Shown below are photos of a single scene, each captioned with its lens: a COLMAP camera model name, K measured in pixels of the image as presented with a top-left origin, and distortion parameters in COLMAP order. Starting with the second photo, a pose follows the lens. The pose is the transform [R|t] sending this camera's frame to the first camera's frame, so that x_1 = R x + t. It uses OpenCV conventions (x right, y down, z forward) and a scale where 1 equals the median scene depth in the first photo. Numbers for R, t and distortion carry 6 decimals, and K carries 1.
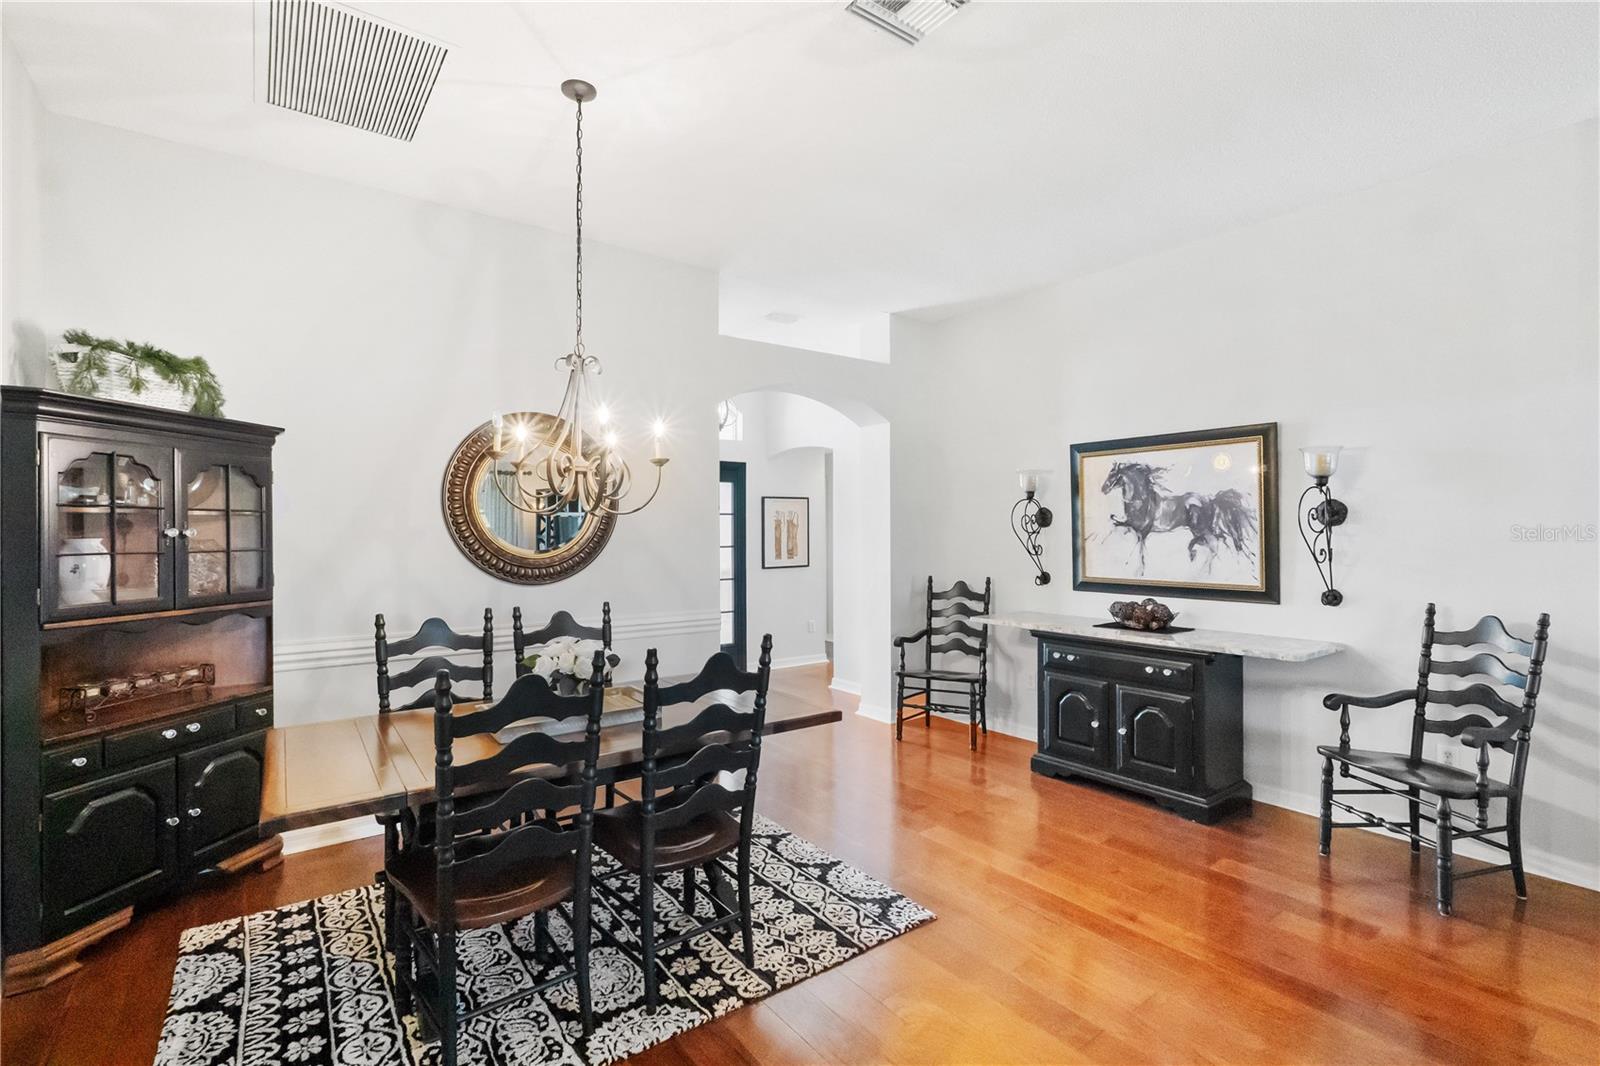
lens RADIAL K [[744.5, 0, 806.6], [0, 744.5, 529.4], [0, 0, 1]] dist [-0.002255, 0.000138]
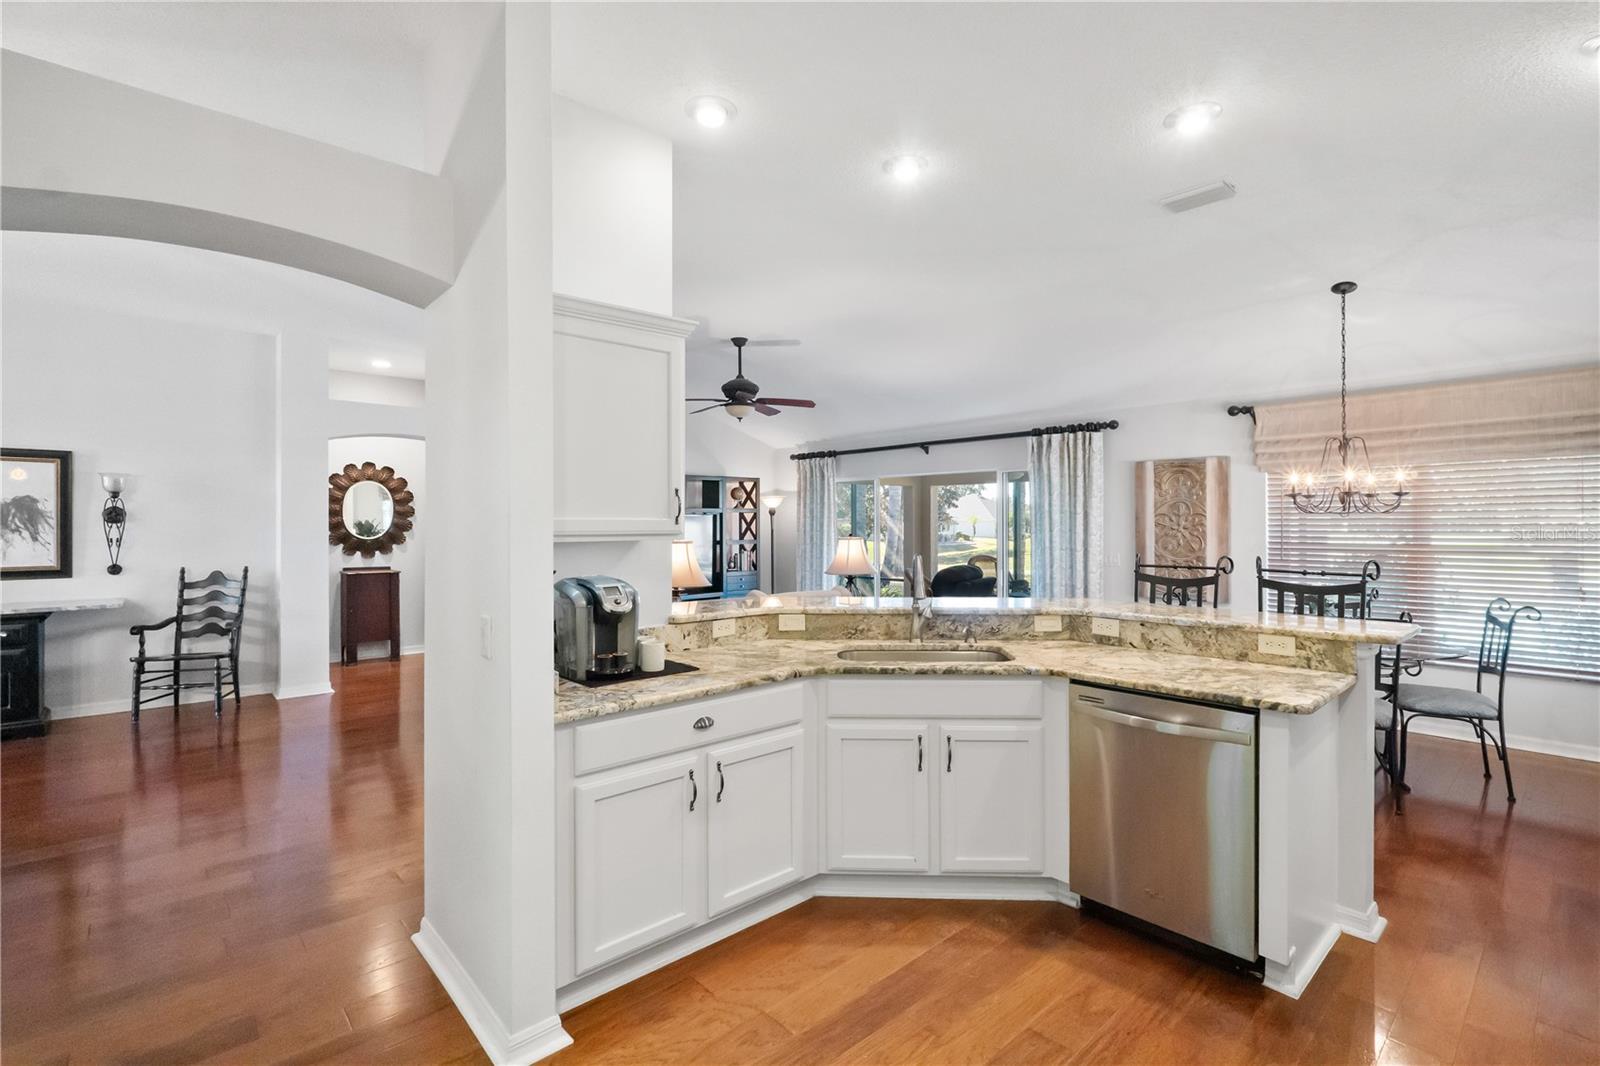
lens RADIAL K [[736.6, 0, 805.6], [0, 736.6, 521.7], [0, 0, 1]] dist [-0.002245, -0.000273]
pose [[-0.093766, 0.008338, 0.995559, -0.888726], [-0.003569, 0.999956, -0.008711, 0.000059], [-0.995588, -0.004370, -0.093732, -0.272640]]
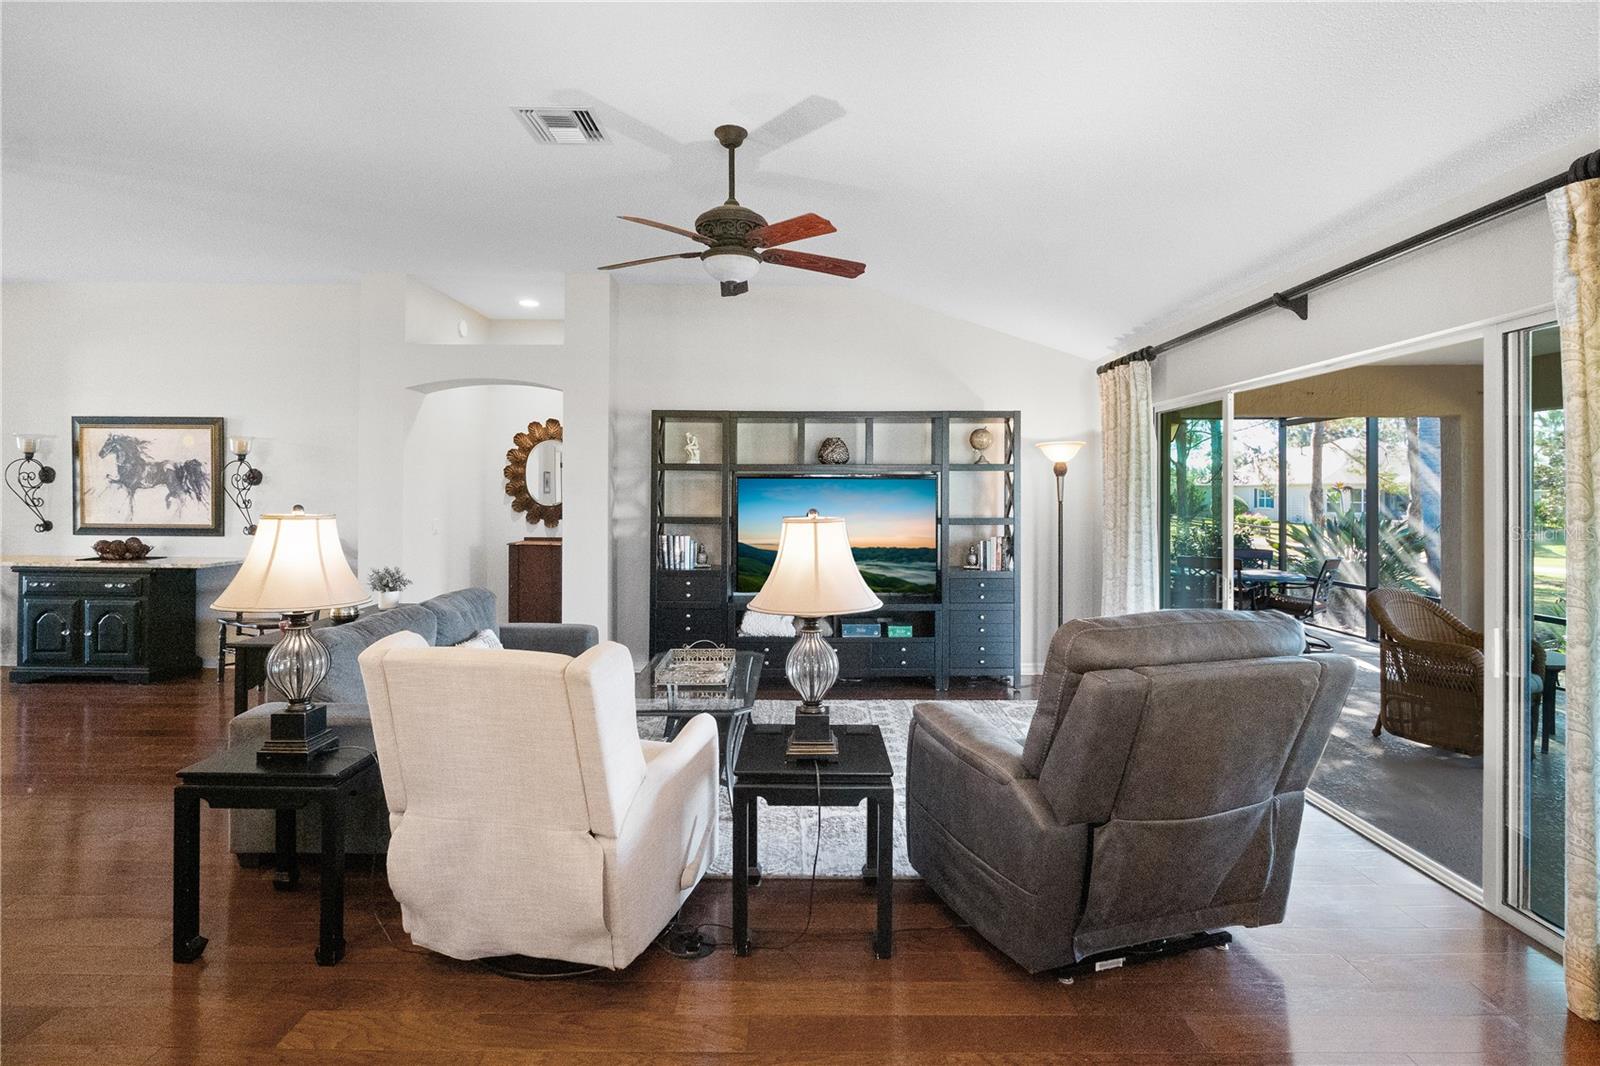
lens RADIAL K [[783.7, 0, 804.5], [0, 783.7, 490.2], [0, 0, 1]] dist [-0.001437, 0.001277]
pose [[0.605269, 0.013864, 0.795901, 0.072563], [-0.012796, 0.999889, -0.007686, 0.003160], [-0.795918, -0.005533, 0.605379, -0.902220]]
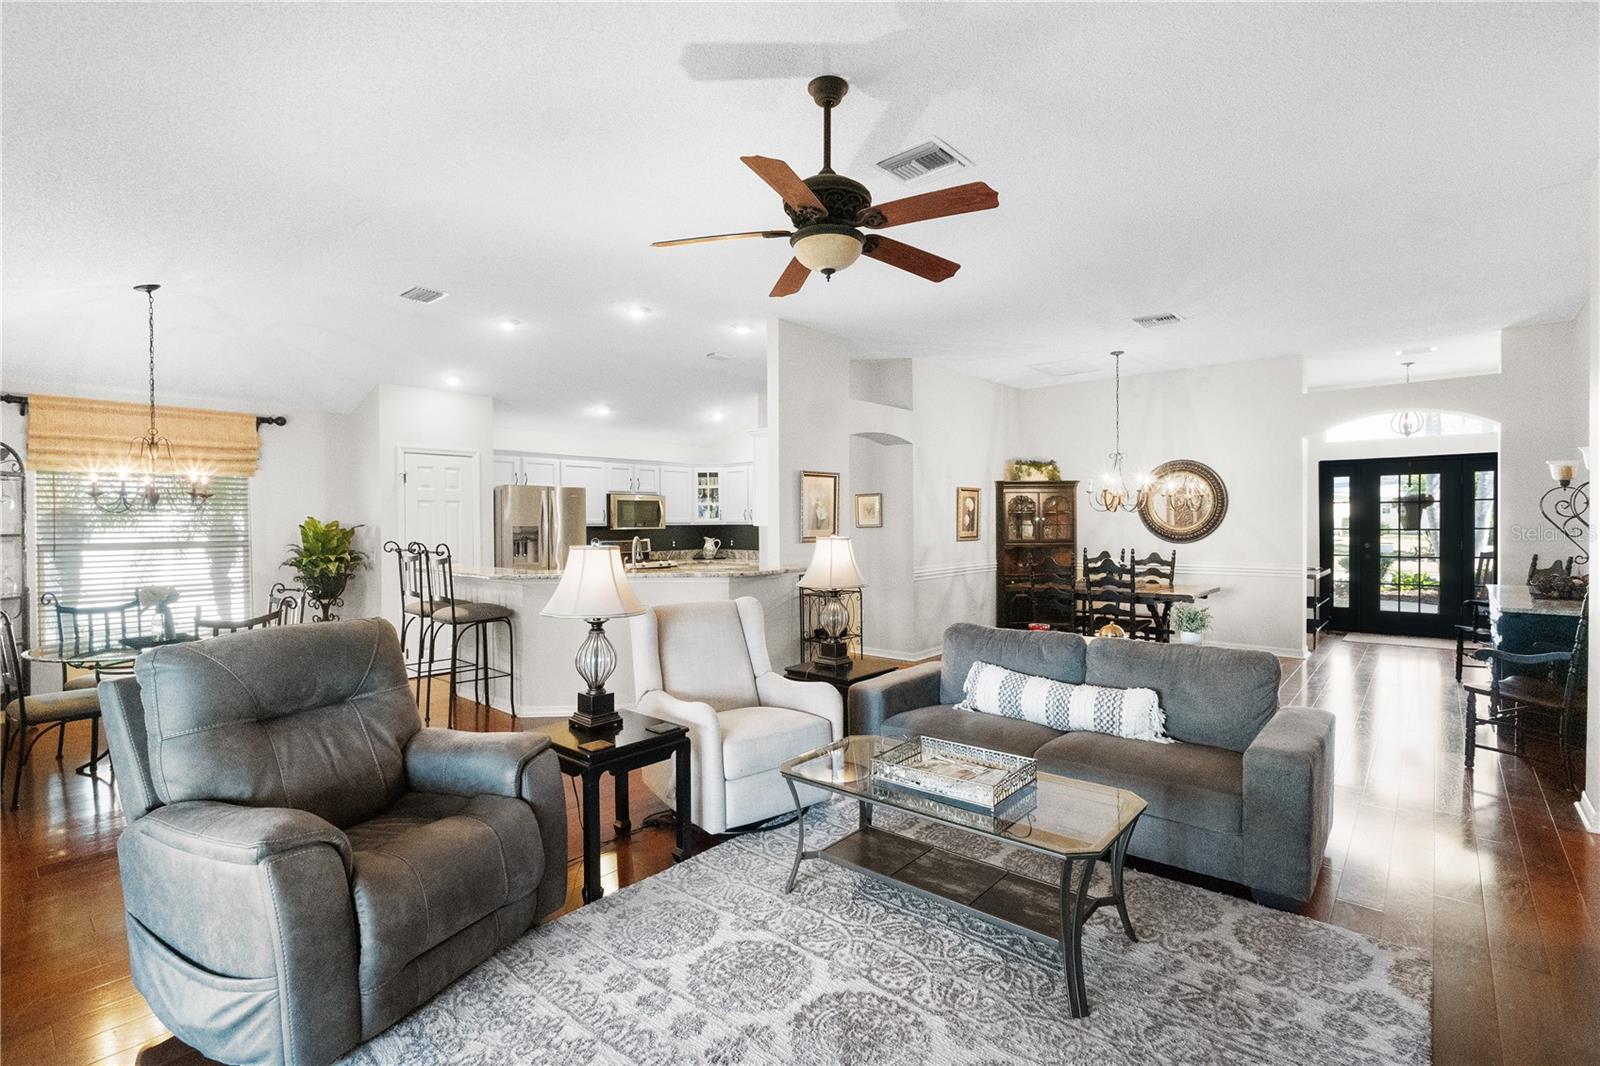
lens RADIAL K [[763.3, 0, 798.2], [0, 763.3, 523.7], [0, 0, 1]] dist [-0.008725, 0.000148]
pose [[0.232830, 0.002121, -0.972515, 1.450446], [0.011604, 0.999920, 0.004959, -0.003425], [0.972448, -0.012439, 0.232787, -0.525420]]
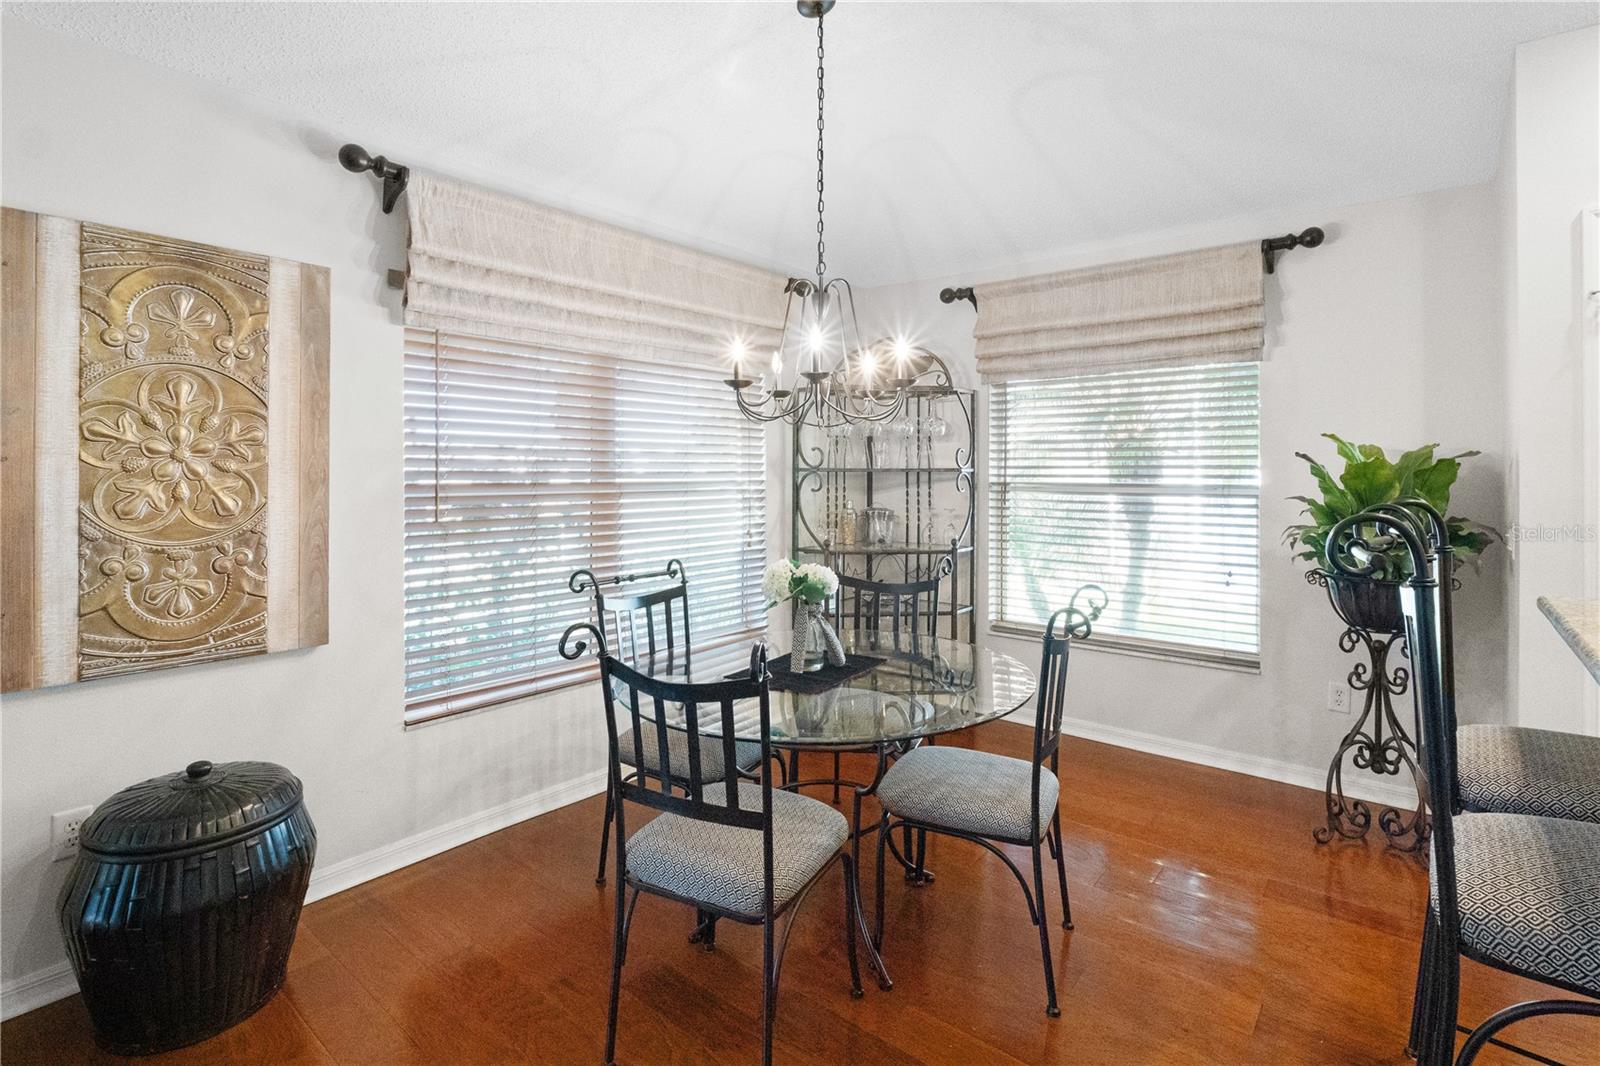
lens RADIAL K [[781.0, 0, 816.7], [0, 781.0, 467.3], [0, 0, 1]] dist [-0.002286, -0.000155]
pose [[-0.970749, -0.000975, -0.240094, 0.275228], [0.000816, 0.999973, -0.007360, 0.014278], [0.240094, -0.007341, -0.970722, -0.567321]]
